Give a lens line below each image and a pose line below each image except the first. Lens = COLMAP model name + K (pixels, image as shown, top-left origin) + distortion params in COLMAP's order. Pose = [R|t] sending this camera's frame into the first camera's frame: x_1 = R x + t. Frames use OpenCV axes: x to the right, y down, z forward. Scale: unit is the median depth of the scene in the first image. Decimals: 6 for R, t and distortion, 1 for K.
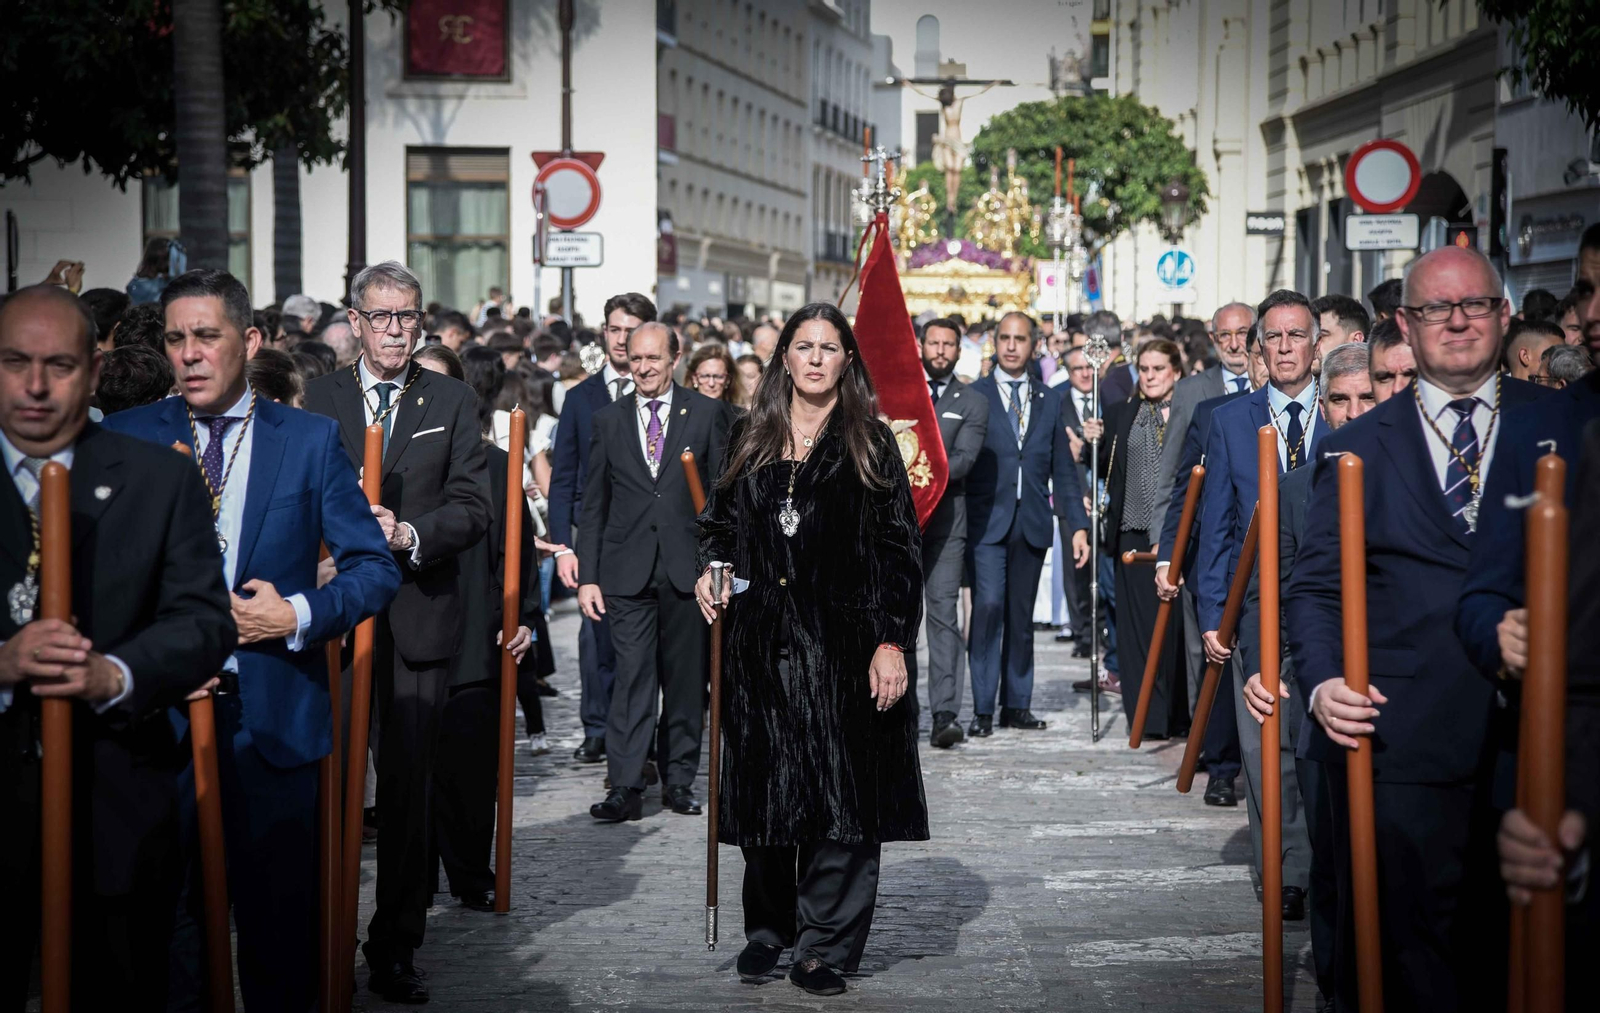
lens RADIAL K [[4650.7, 0, 794.2], [0, 4650.7, 501.8], [0, 0, 1]] dist [0.433077, 0.000000]
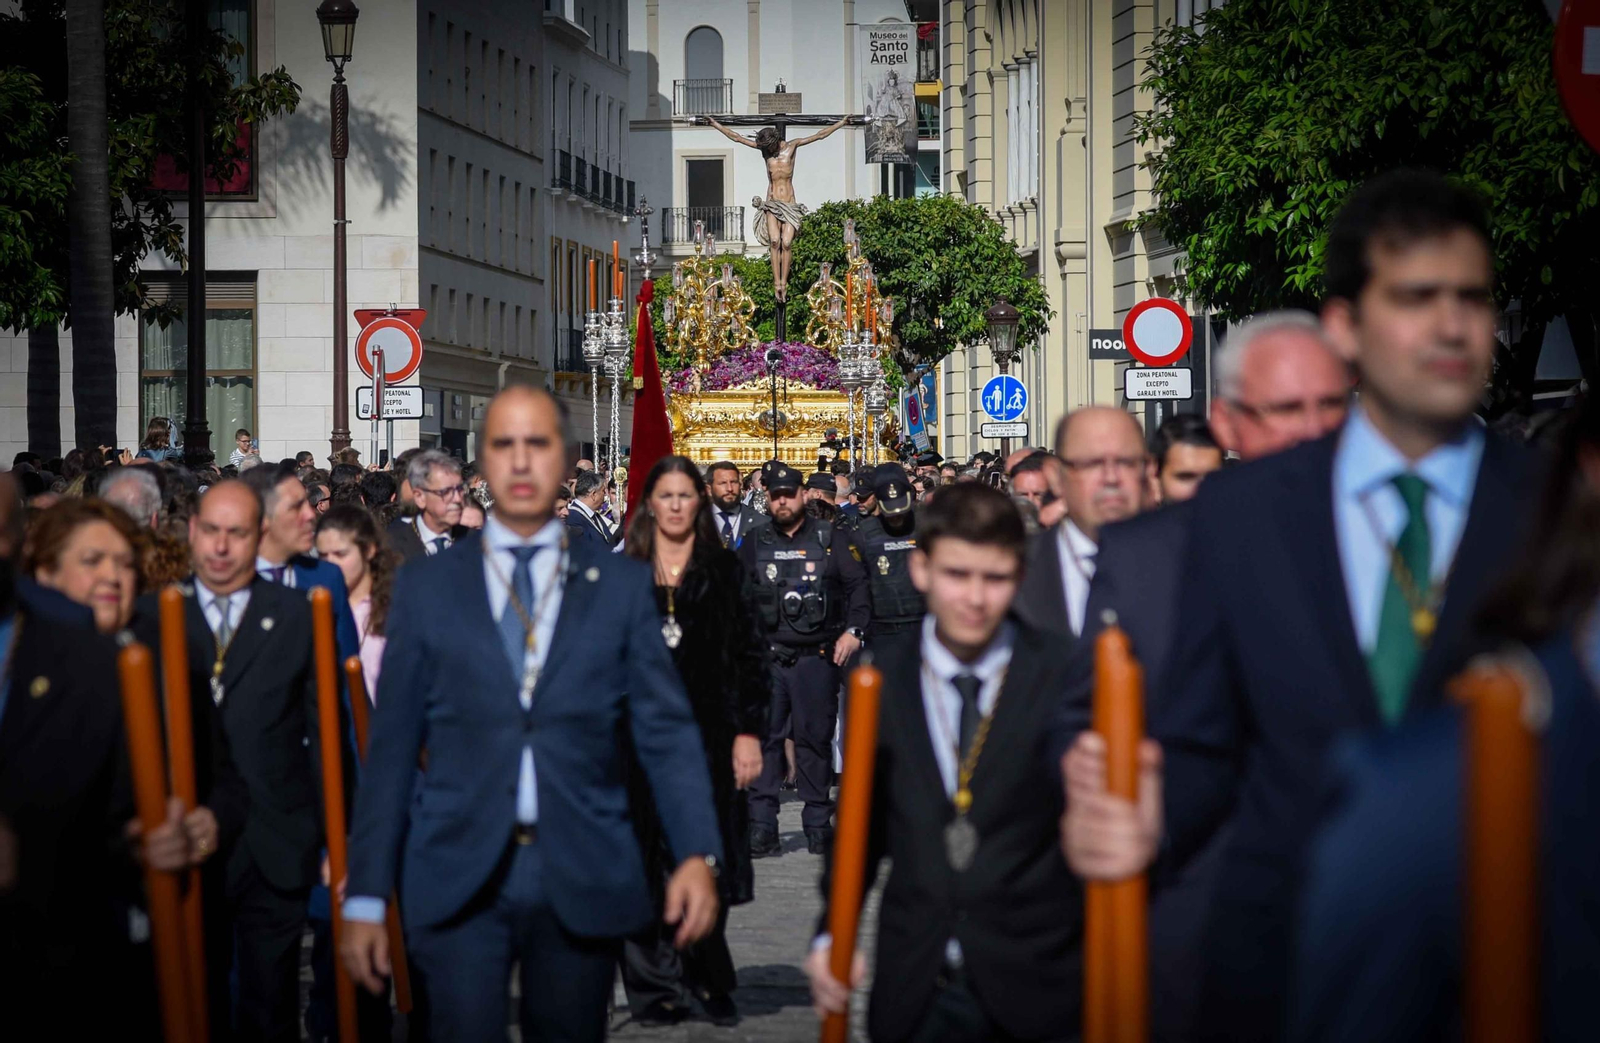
lens RADIAL K [[6503.5, 0, 800.0], [0, 6503.5, 522.2], [0, 0, 1]] dist [0.238081, 0.000000]
pose [[0.999059, -0.005600, 0.043008, -0.007704], [0.006779, 0.999604, -0.027320, 0.005190], [-0.042838, 0.027585, 0.998701, -0.182783]]
